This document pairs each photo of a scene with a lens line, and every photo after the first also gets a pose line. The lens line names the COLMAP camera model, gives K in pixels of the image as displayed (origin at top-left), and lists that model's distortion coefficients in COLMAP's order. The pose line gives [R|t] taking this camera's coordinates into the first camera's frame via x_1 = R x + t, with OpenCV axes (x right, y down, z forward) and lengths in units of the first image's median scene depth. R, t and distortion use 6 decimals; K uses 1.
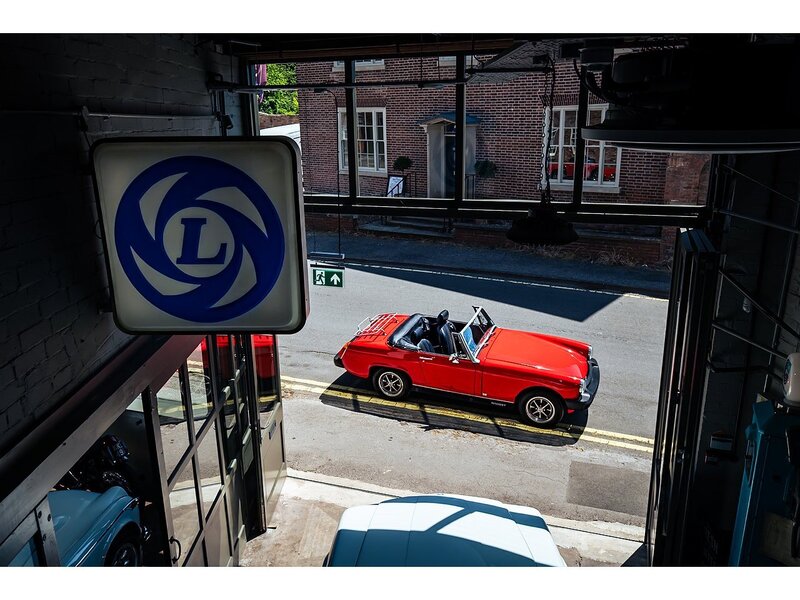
lens RADIAL K [[631.2, 0, 399.2], [0, 631.2, 299.1], [0, 0, 1]] dist [0.000280, -0.001209]
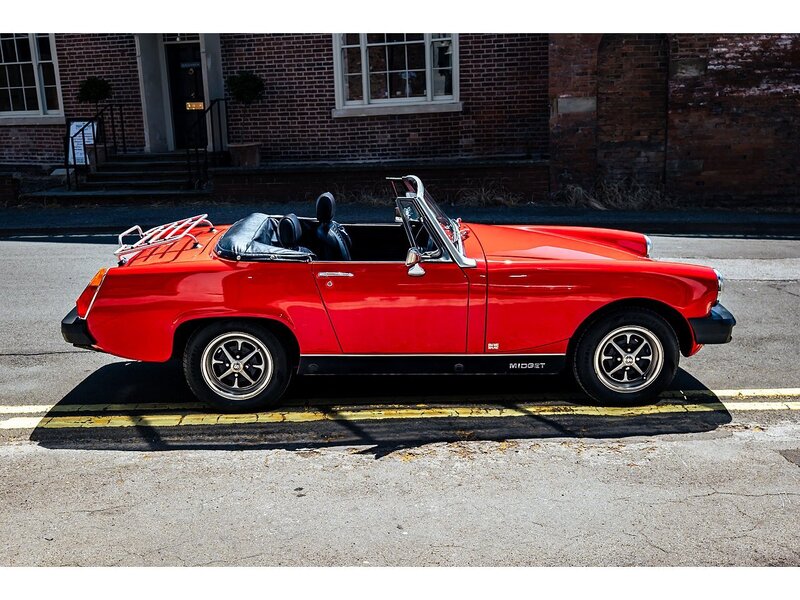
lens RADIAL K [[805.7, 0, 403.8], [0, 805.7, 318.4], [0, 0, 1]] dist [0.009179, -0.016436]
pose [[0.914314, -0.101143, 0.392174, -0.120063], [0.127227, 0.991025, -0.041028, 0.154071], [-0.384505, 0.087408, 0.918976, 0.576990]]
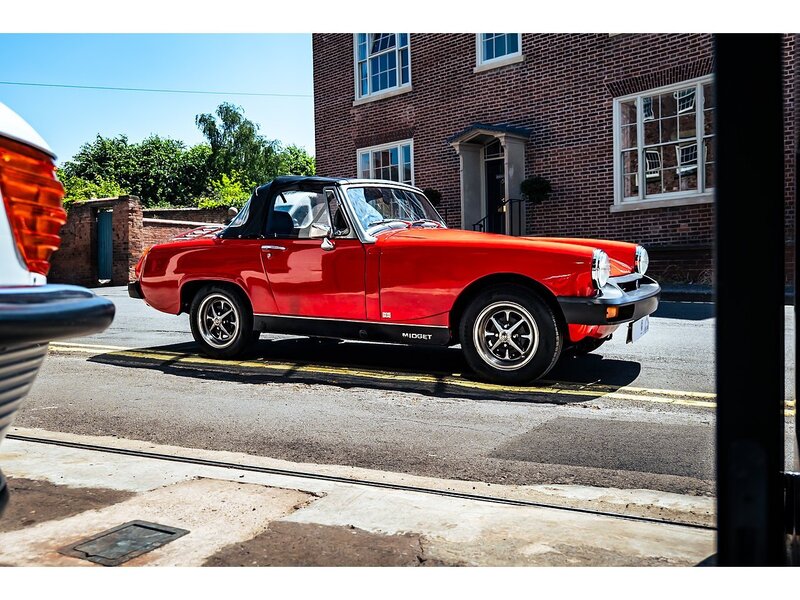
lens RADIAL K [[715.6, 0, 400.0], [0, 715.6, 300.0], [0, 0, 1]] dist [-0.003286, -0.000125]
pose [[0.990656, 0.003890, -0.136329, 0.222703], [-0.037017, 0.969740, -0.241319, 0.274050], [0.131265, 0.244110, 0.960822, 0.539295]]
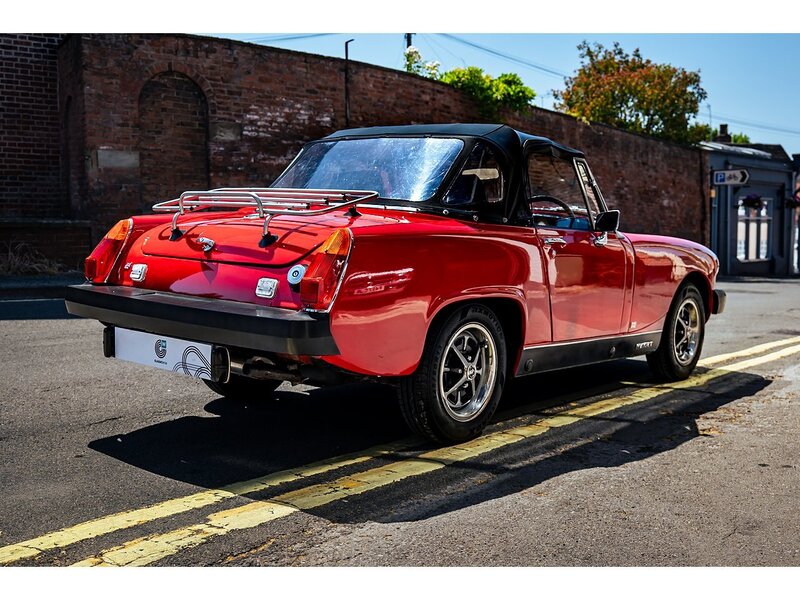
lens RADIAL K [[871.1, 0, 400.0], [0, 871.1, 300.0], [0, 0, 1]] dist [0.003959, -0.005975]
pose [[0.309733, -0.058784, 0.949005, -0.409333], [0.267870, 0.963055, -0.027772, 0.120020], [-0.912311, 0.262812, 0.314036, 1.004127]]
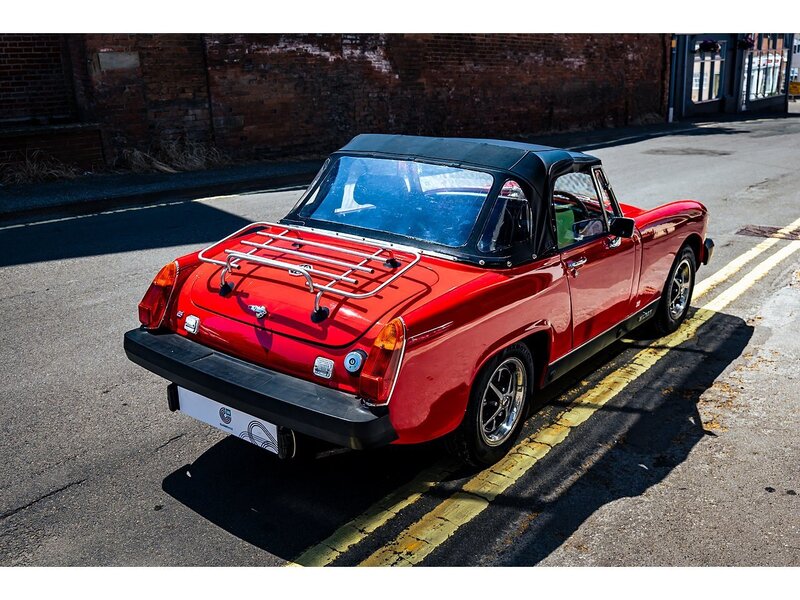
lens RADIAL K [[778.8, 0, 400.2], [0, 778.8, 296.8], [0, 0, 1]] dist [0.005110, -0.002310]
pose [[0.279623, -0.270406, 0.921245, -0.382612], [0.298688, 0.936407, 0.184196, 0.010254], [-0.912467, 0.223659, 0.342608, 1.010983]]
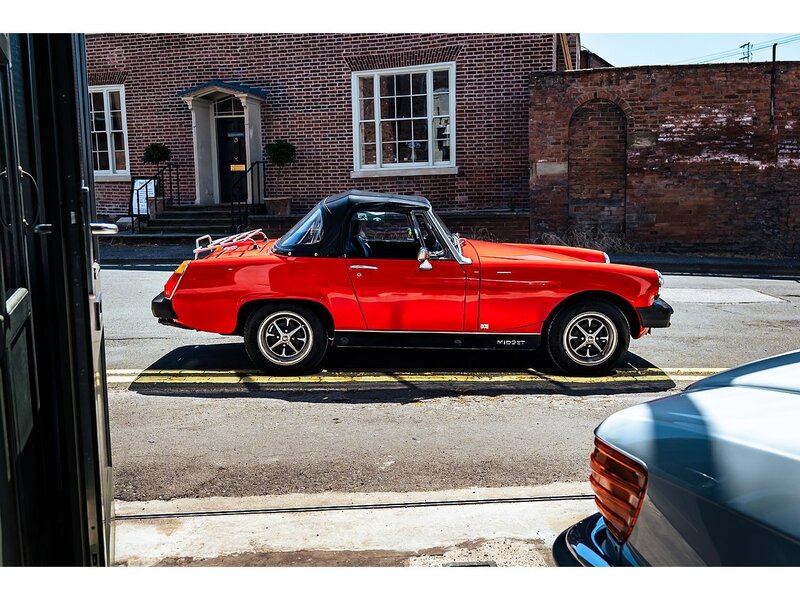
lens RADIAL K [[699.9, 0, 398.4], [0, 699.9, 297.4], [0, 0, 1]] dist [0.004059, -0.004225]
pose [[0.918619, -0.049721, 0.392004, -0.158569], [0.110601, 0.984752, -0.134277, 0.205919], [-0.379351, 0.166705, 0.910111, 0.527059]]
